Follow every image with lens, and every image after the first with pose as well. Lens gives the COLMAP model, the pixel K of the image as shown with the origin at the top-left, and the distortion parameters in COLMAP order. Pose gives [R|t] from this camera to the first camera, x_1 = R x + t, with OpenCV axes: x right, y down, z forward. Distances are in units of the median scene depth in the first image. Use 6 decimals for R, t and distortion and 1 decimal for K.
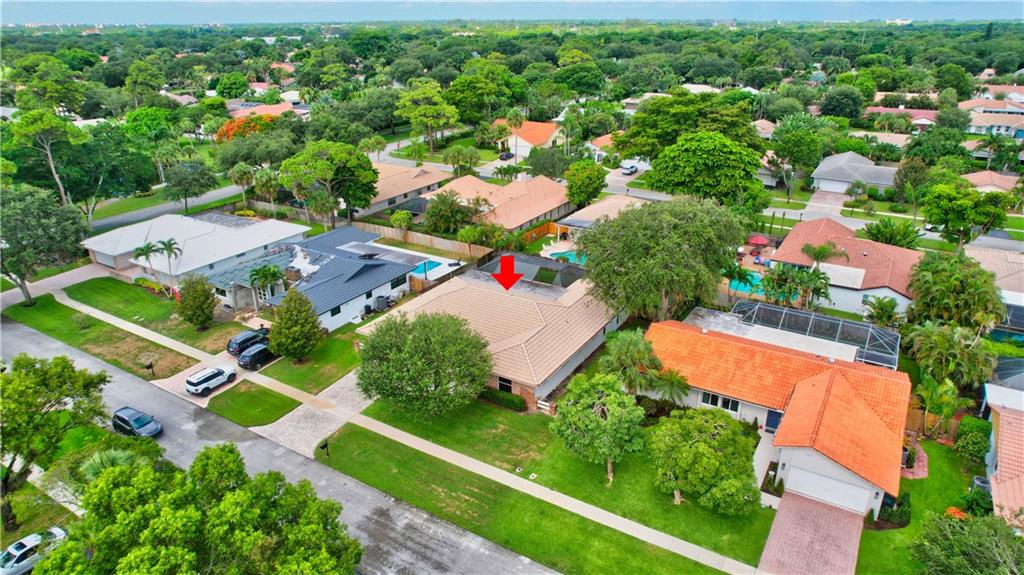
lens RADIAL K [[658.3, 0, 512.0], [0, 658.3, 287.5], [0, 0, 1]] dist [-0.051223, -0.000385]
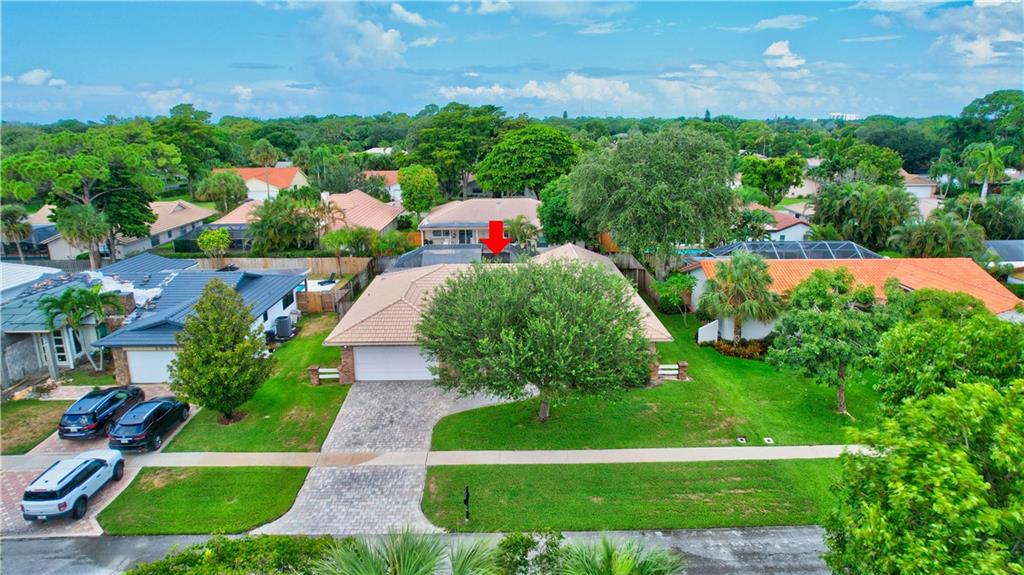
lens RADIAL K [[658.3, 0, 512.0], [0, 658.3, 287.5], [0, 0, 1]] dist [-0.051223, -0.000385]
pose [[0.842508, -0.132579, 0.522114, -0.399224], [0.210340, 0.973264, -0.092277, 0.107308], [-0.495920, 0.187566, 0.847869, 0.406713]]
